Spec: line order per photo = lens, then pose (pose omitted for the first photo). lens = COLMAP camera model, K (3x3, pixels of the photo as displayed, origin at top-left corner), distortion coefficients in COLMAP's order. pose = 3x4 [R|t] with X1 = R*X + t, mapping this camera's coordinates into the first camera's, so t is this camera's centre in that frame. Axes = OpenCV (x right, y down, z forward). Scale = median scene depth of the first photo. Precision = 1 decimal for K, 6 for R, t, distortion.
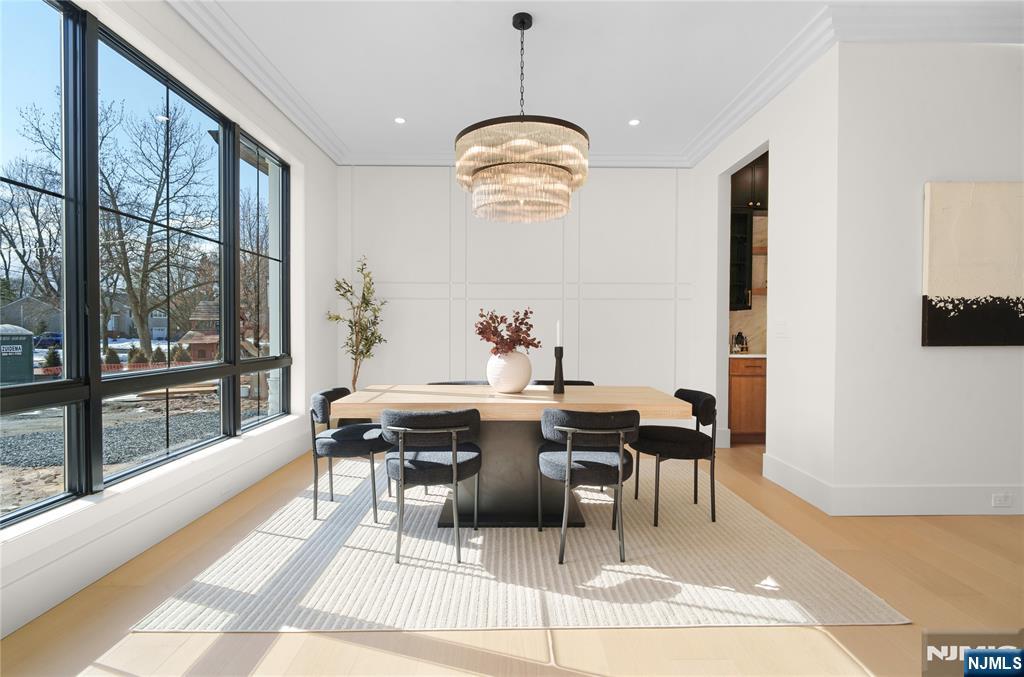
lens RADIAL K [[478.5, 0, 517.7], [0, 478.5, 335.5], [0, 0, 1]] dist [0.000160, -0.002656]
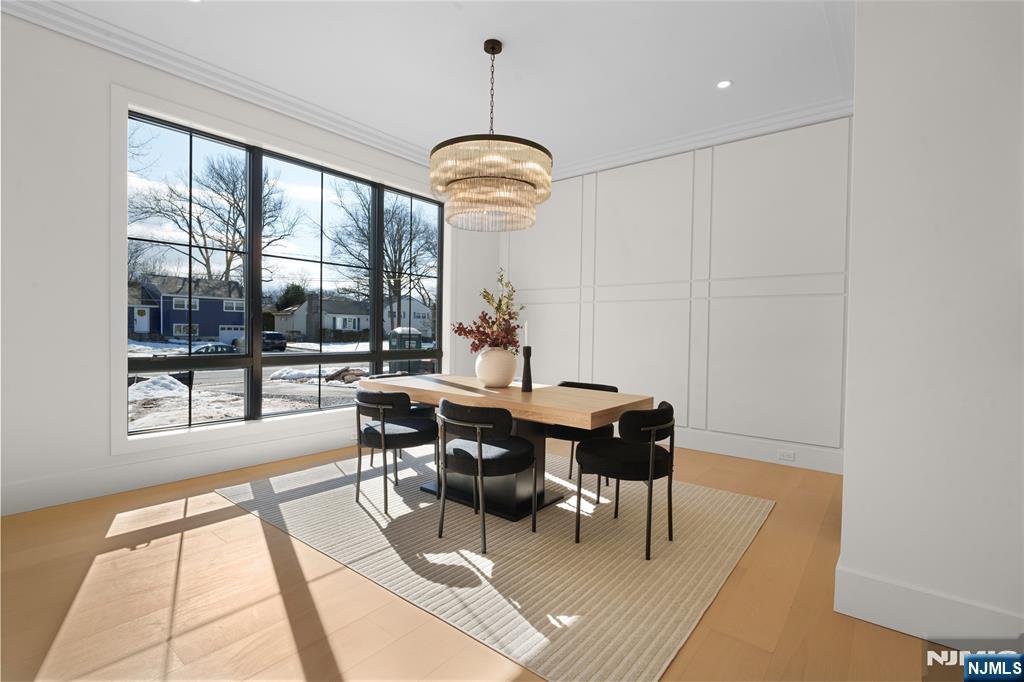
lens RADIAL K [[478.5, 0, 518.6], [0, 478.5, 340.0], [0, 0, 1]] dist [0.000160, -0.002656]
pose [[0.768738, 0.021473, -0.639203, 0.921495], [-0.024846, 0.999684, 0.003702, 0.007877], [0.639081, 0.013036, 0.769029, 0.248856]]
